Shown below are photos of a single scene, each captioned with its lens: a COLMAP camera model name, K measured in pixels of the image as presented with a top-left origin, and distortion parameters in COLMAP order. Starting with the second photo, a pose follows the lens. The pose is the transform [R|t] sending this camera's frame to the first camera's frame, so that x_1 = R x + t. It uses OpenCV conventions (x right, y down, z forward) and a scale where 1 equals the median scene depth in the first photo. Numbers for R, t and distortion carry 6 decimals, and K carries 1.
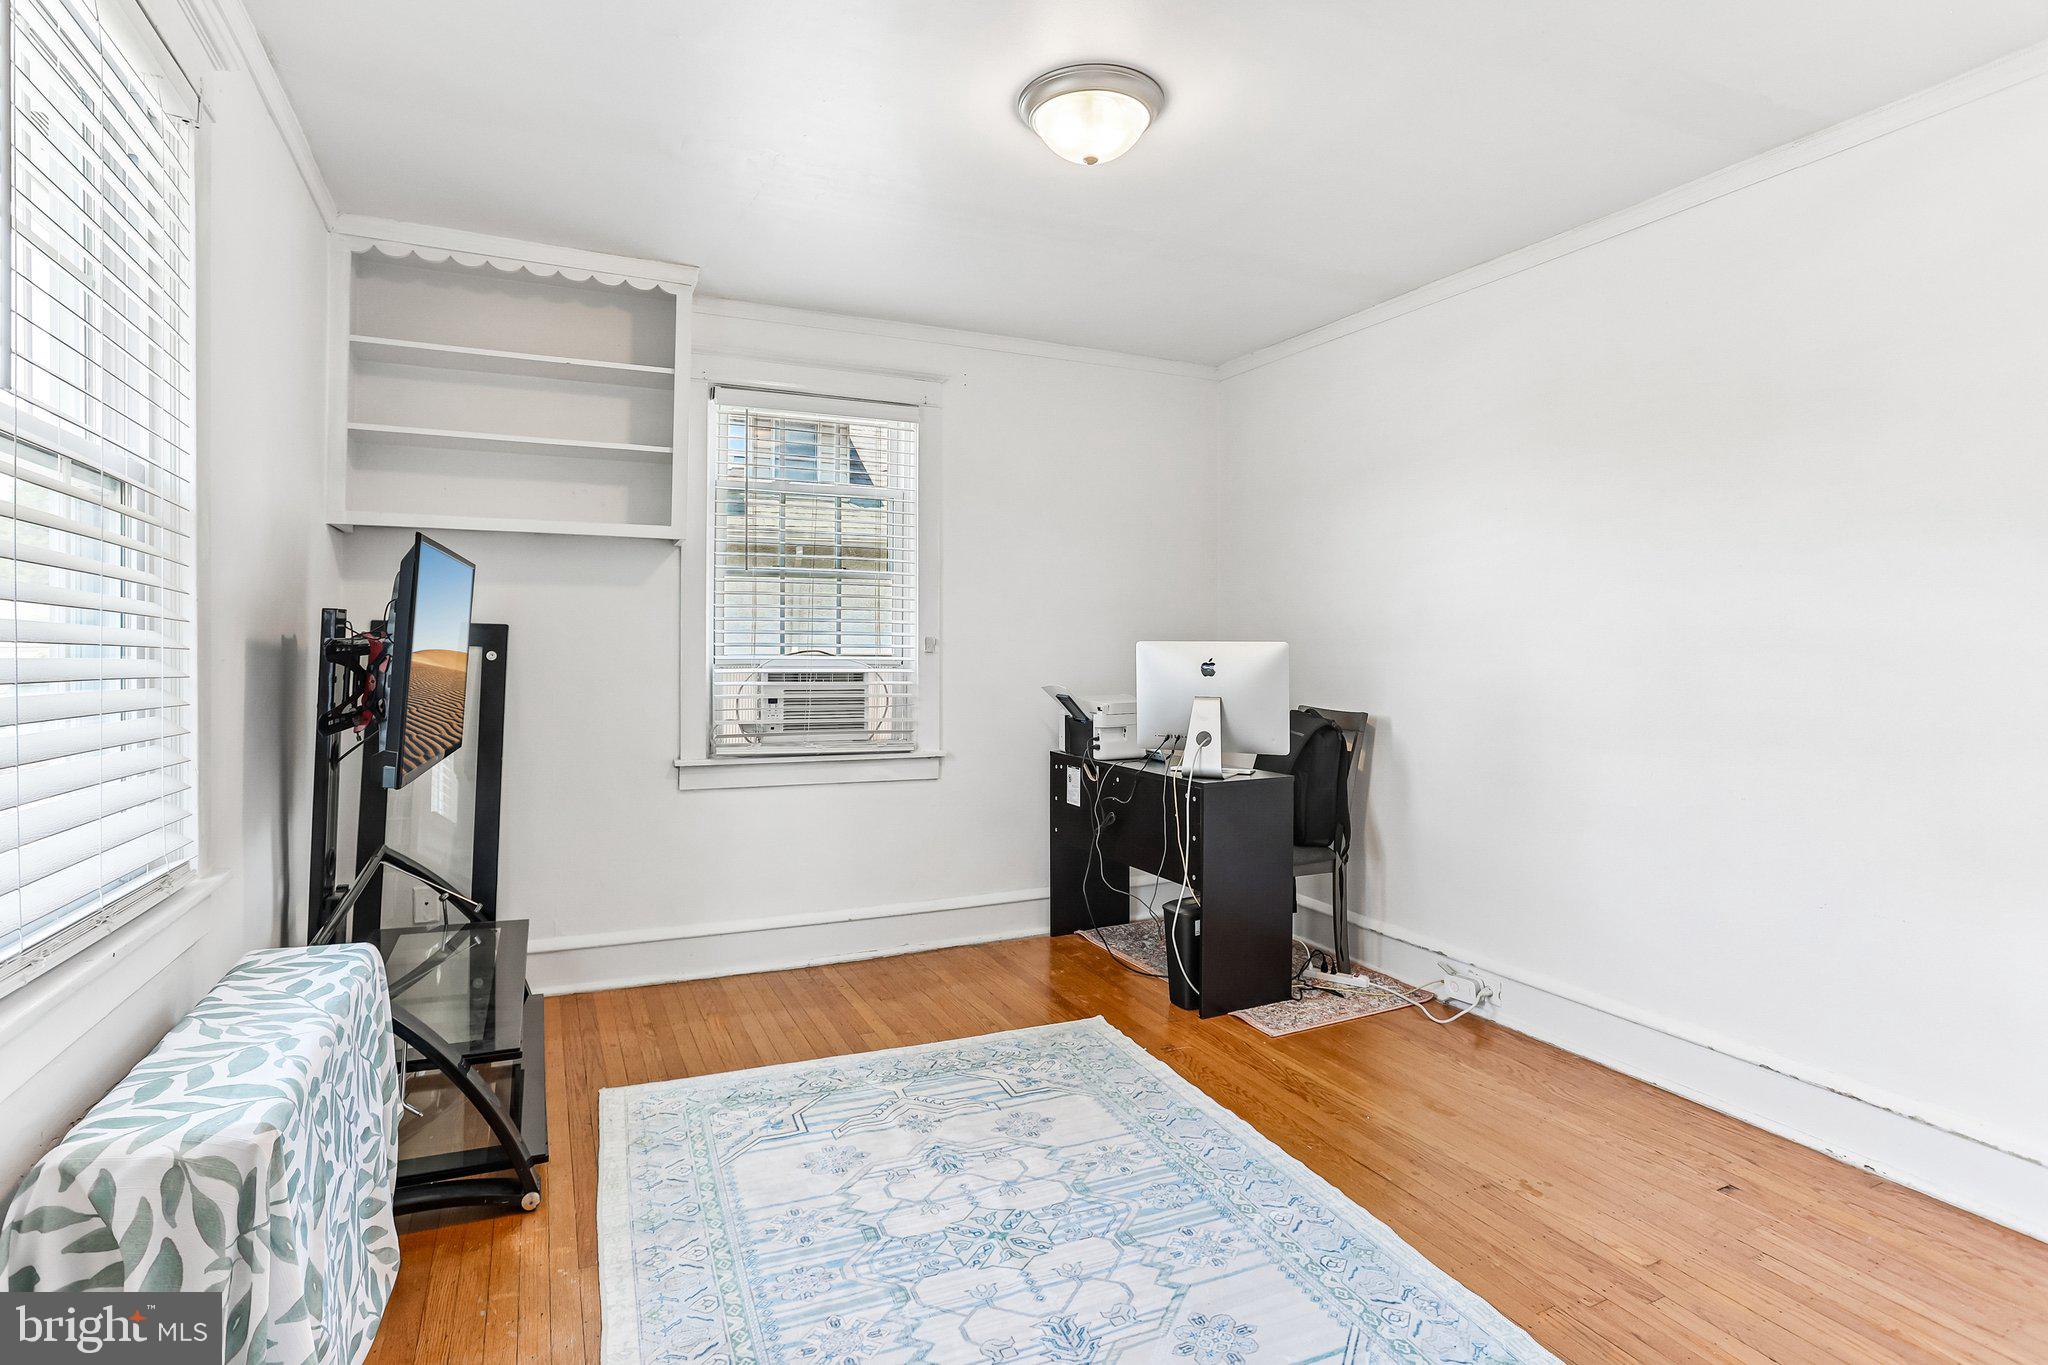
lens RADIAL K [[1015.4, 0, 1002.5], [0, 1015.4, 643.7], [0, 0, 1]] dist [-0.058395, 0.036076]
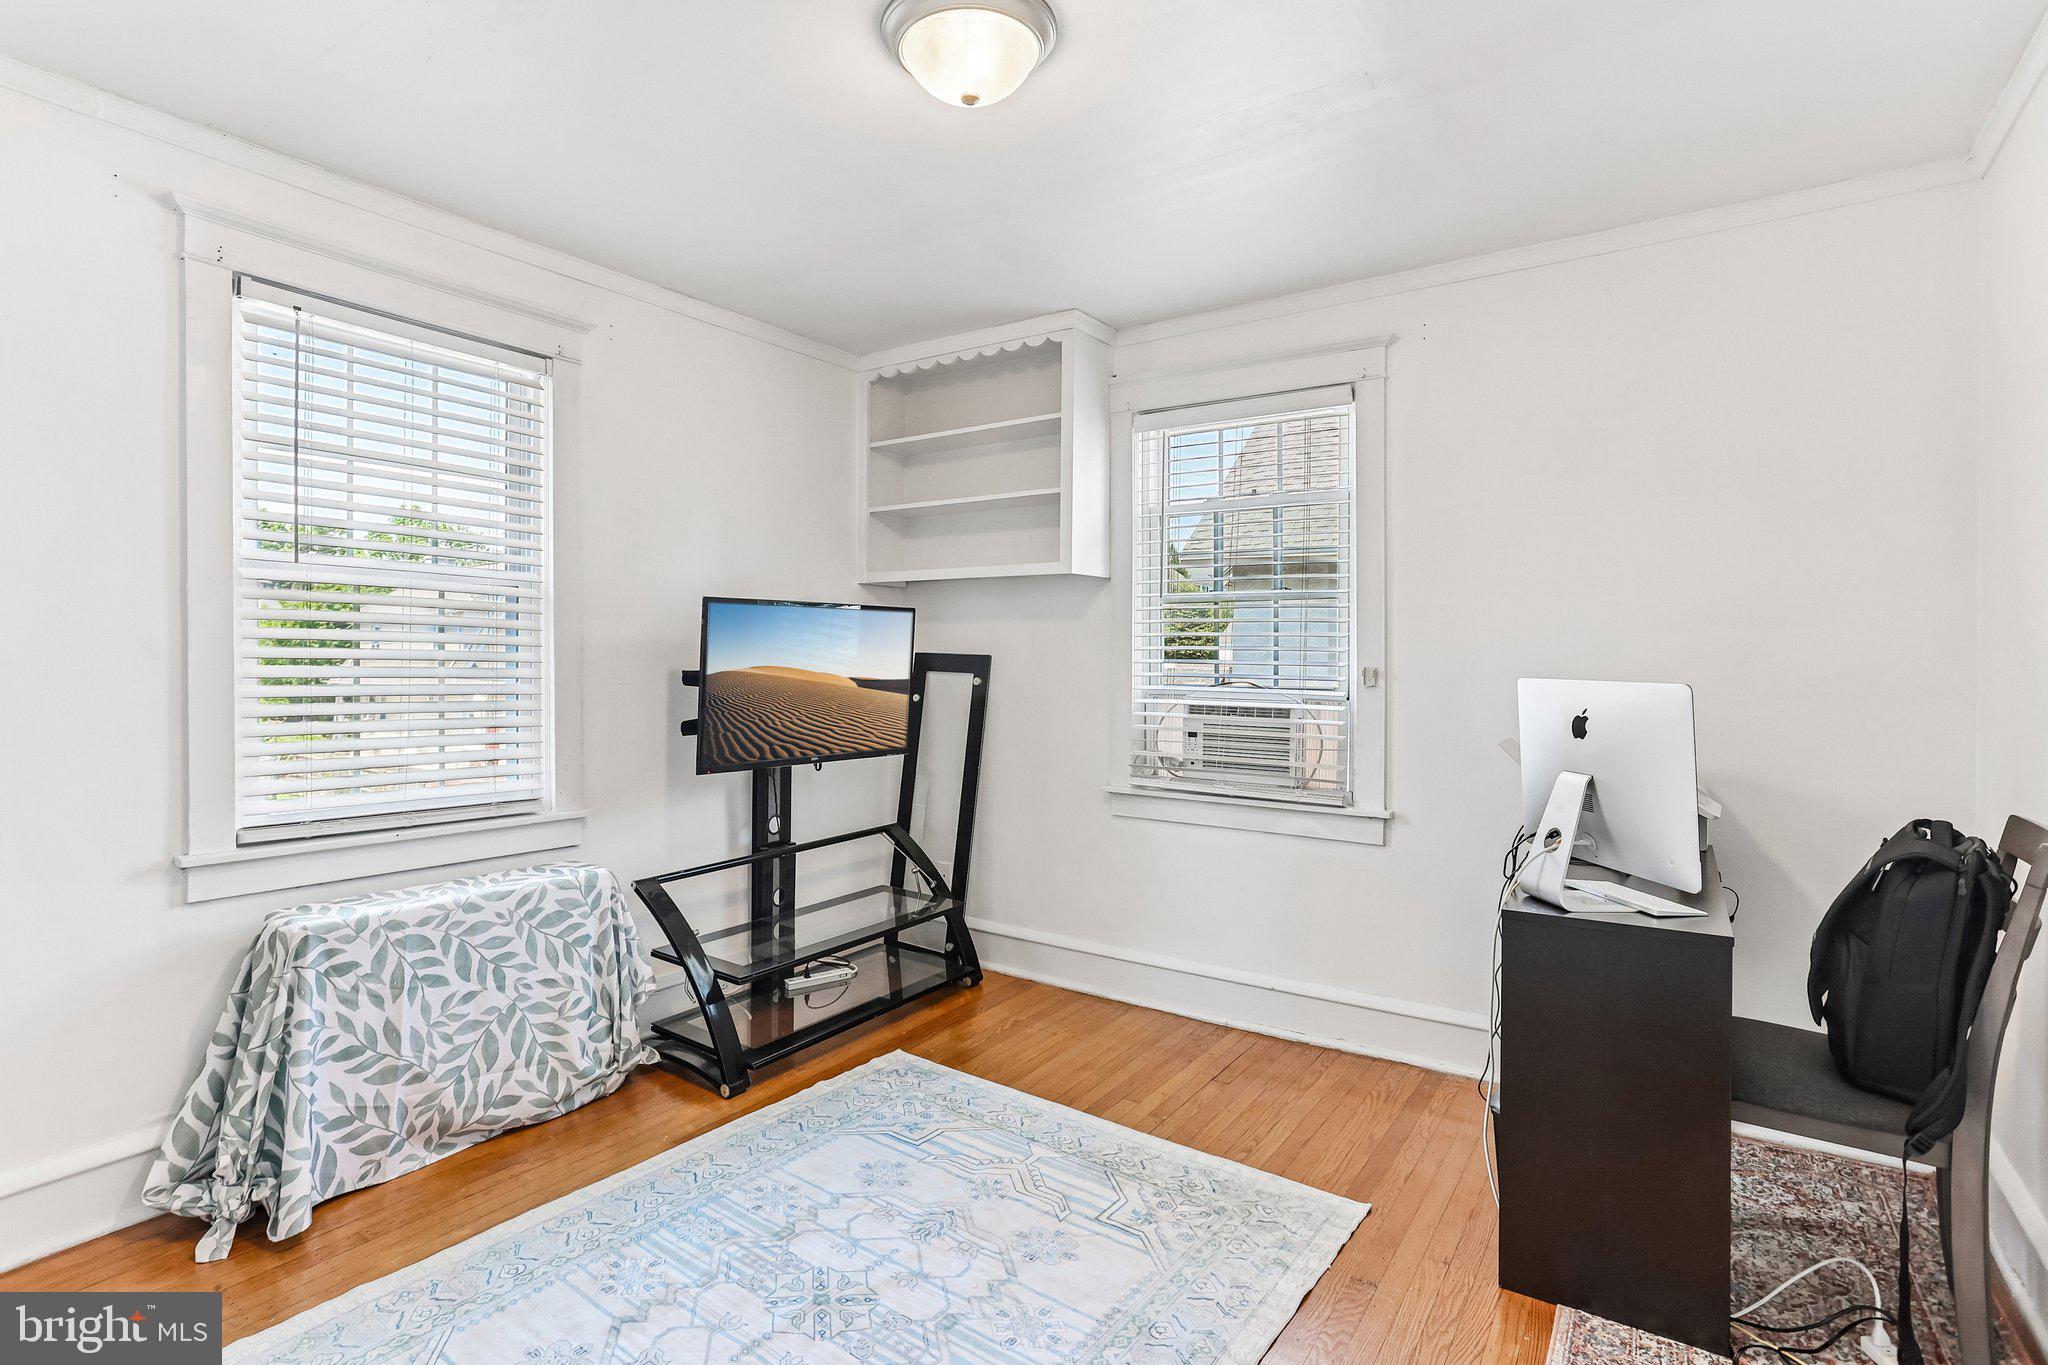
lens RADIAL K [[1009.0, 0, 1024.0], [0, 1009.0, 682.5], [0, 0, 1]] dist [-0.036860, 0.000121]
pose [[0.503352, 0.020117, -0.863847, 0.536803], [-0.004982, 0.999780, 0.020379, -0.011162], [0.864067, -0.005954, 0.503341, 0.411378]]
